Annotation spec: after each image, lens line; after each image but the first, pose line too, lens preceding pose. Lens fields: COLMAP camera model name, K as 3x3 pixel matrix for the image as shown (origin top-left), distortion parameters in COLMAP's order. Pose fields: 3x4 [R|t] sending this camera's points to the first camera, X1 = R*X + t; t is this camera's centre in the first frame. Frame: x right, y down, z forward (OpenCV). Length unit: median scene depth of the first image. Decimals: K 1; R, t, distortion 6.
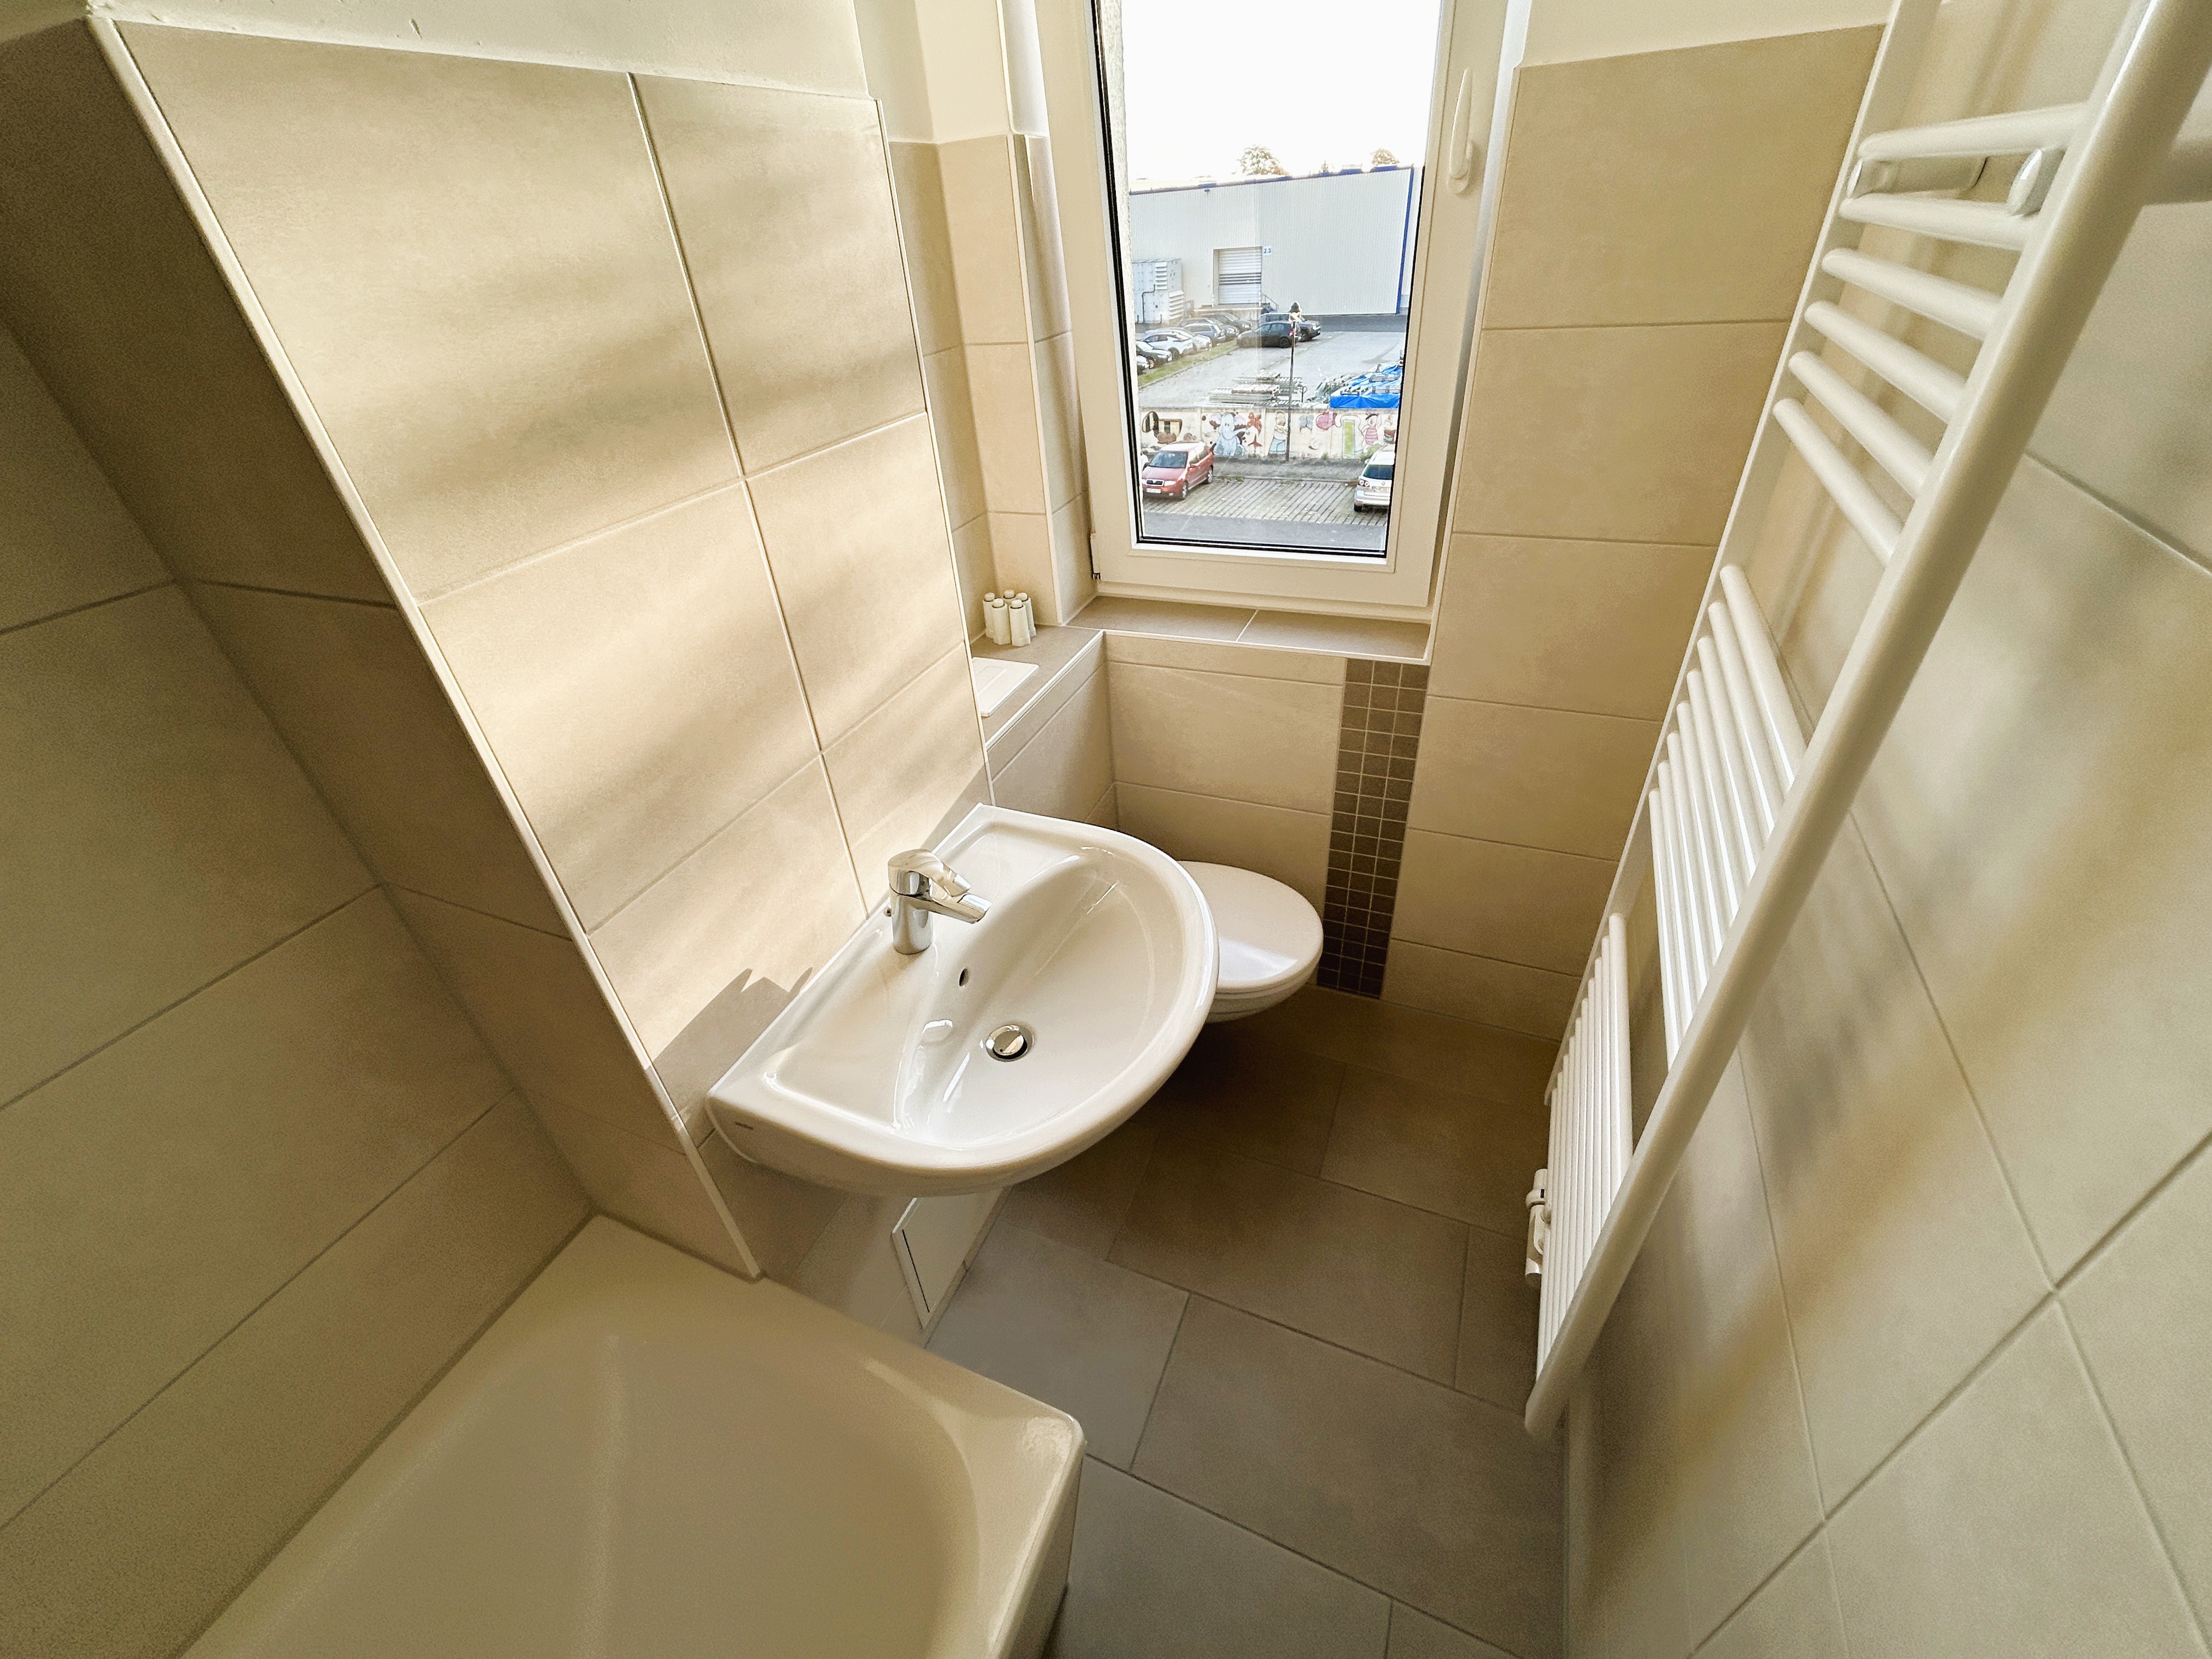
lens RADIAL K [[894.5, 0, 1102.9], [0, 894.5, 828.6], [0, 0, 1]] dist [0.004053, 0.000972]
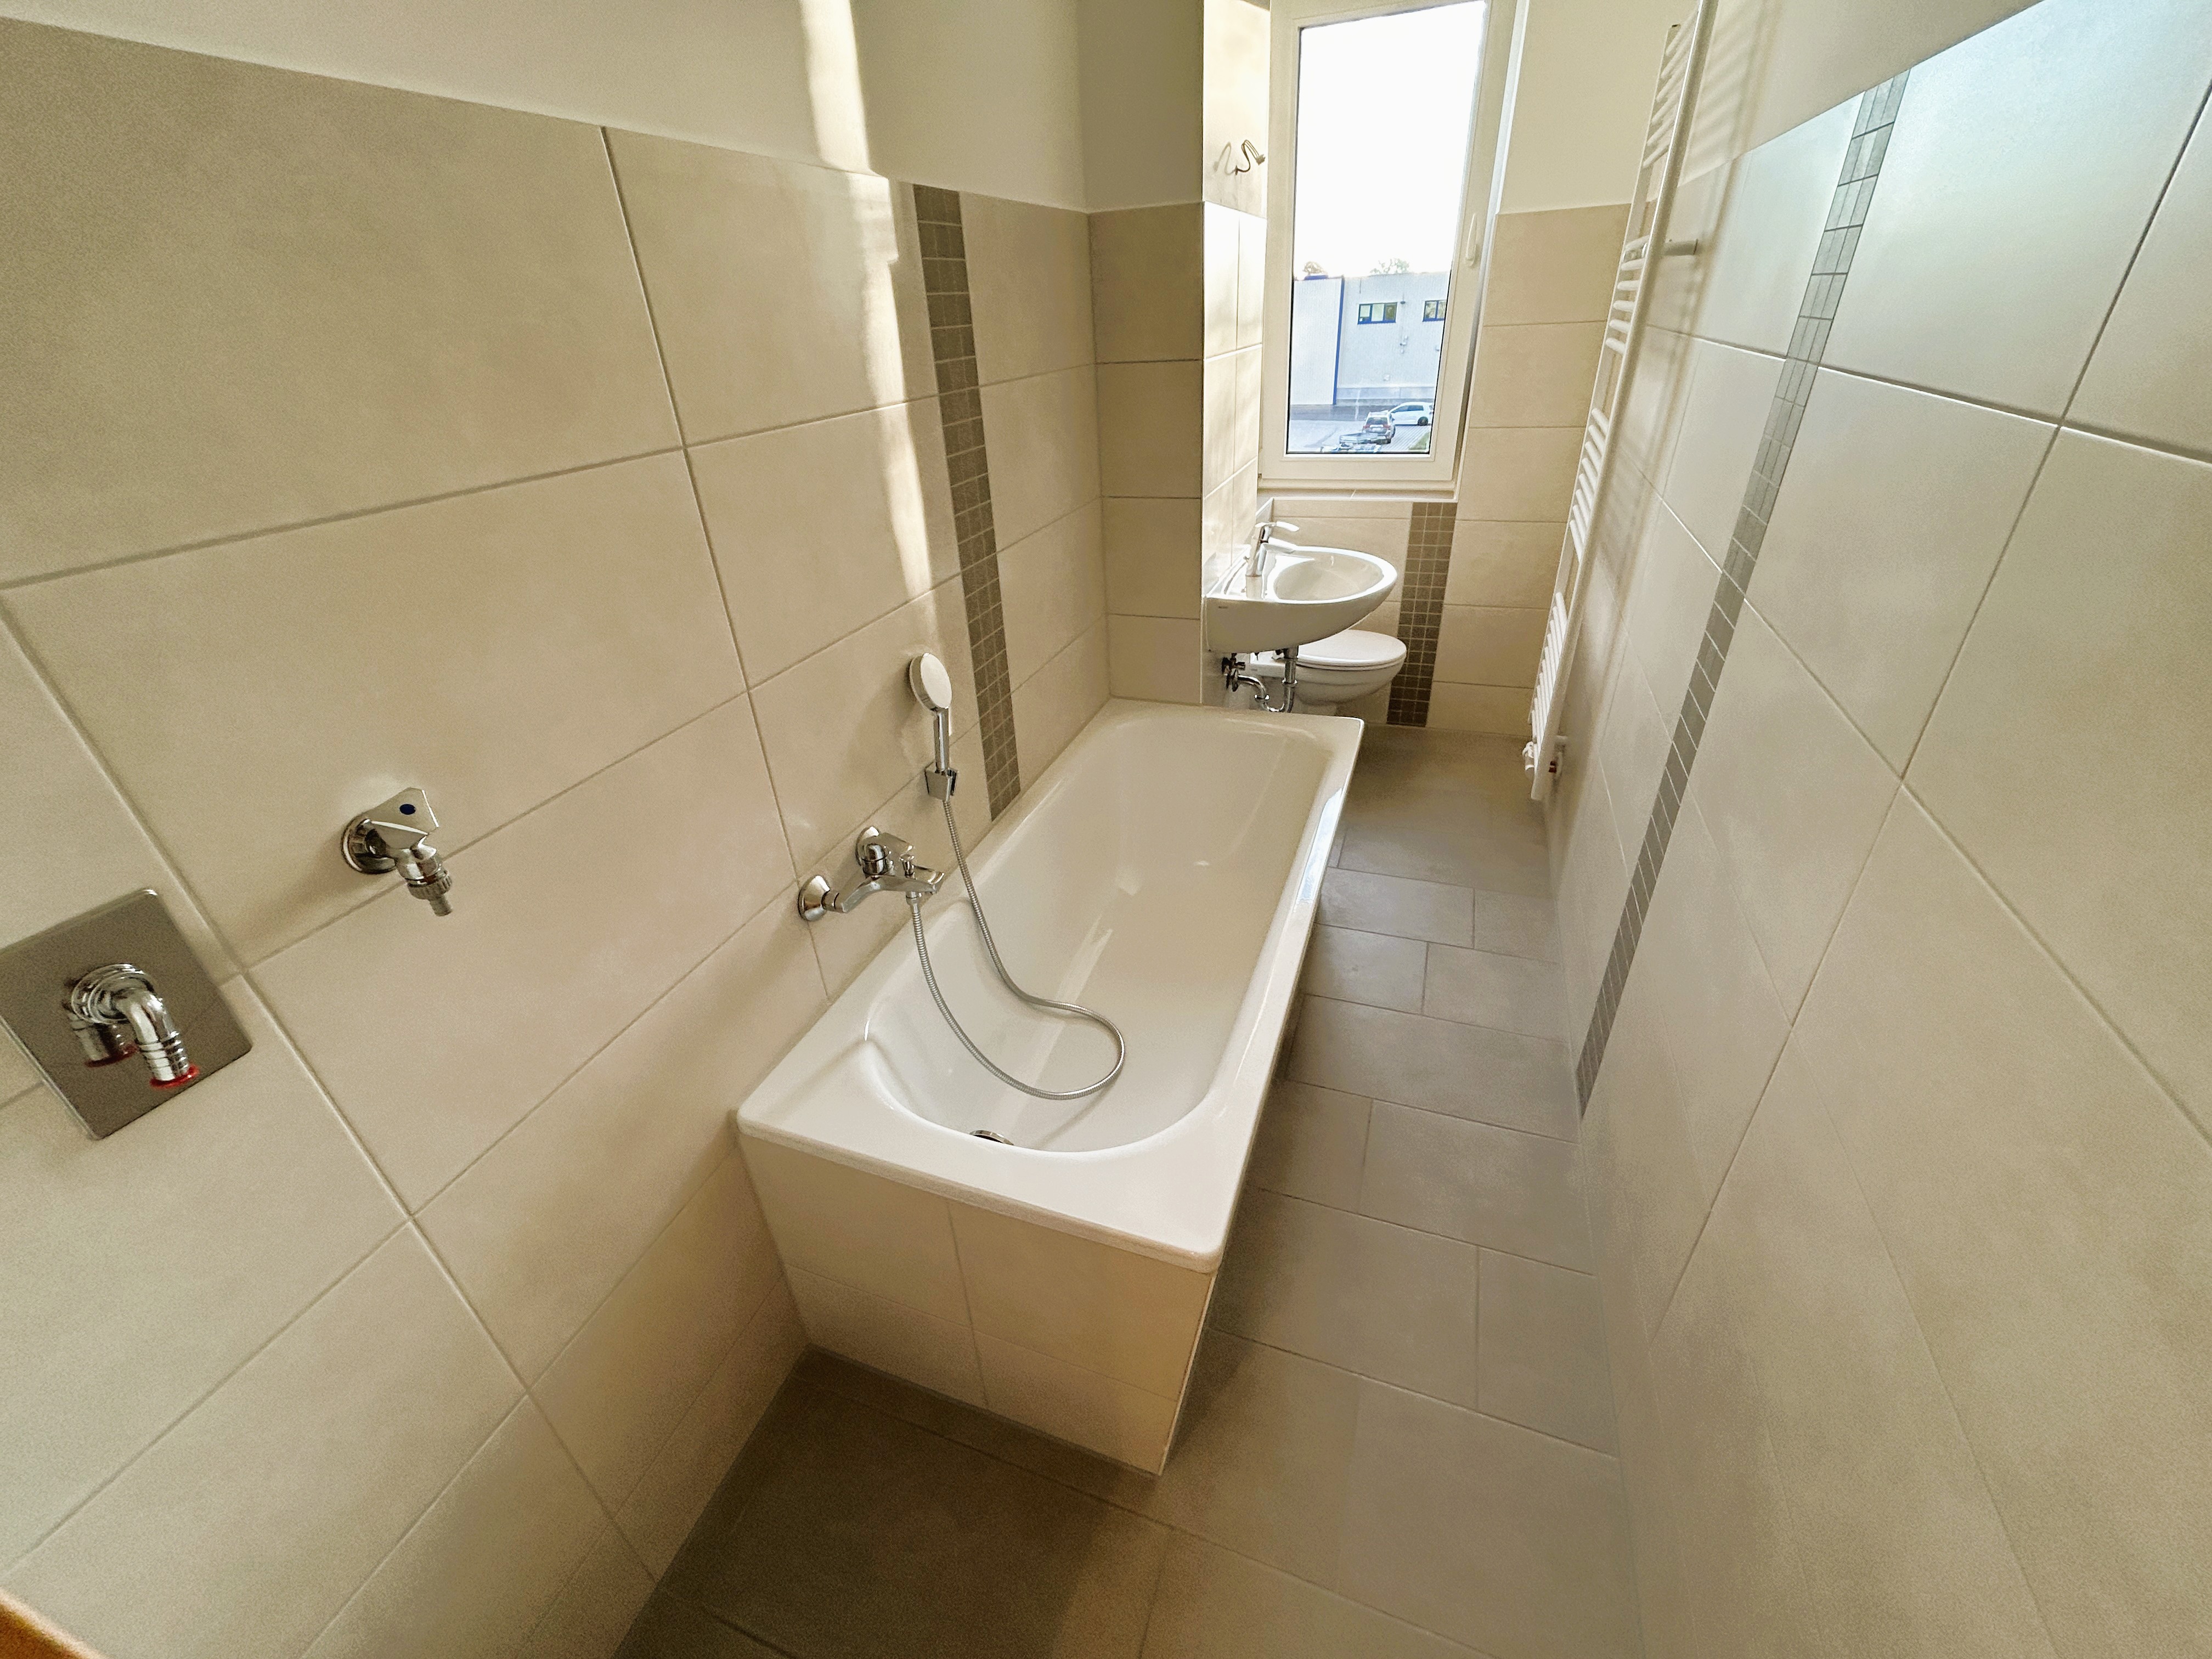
lens RADIAL K [[894.5, 0, 1106.1], [0, 894.5, 824.9], [0, 0, 1]] dist [0.004053, 0.000972]
pose [[0.998071, -0.013582, 0.060576, -0.481376], [0.018558, 0.996431, -0.082346, 0.611622], [-0.059242, 0.083311, 0.994761, -0.759172]]
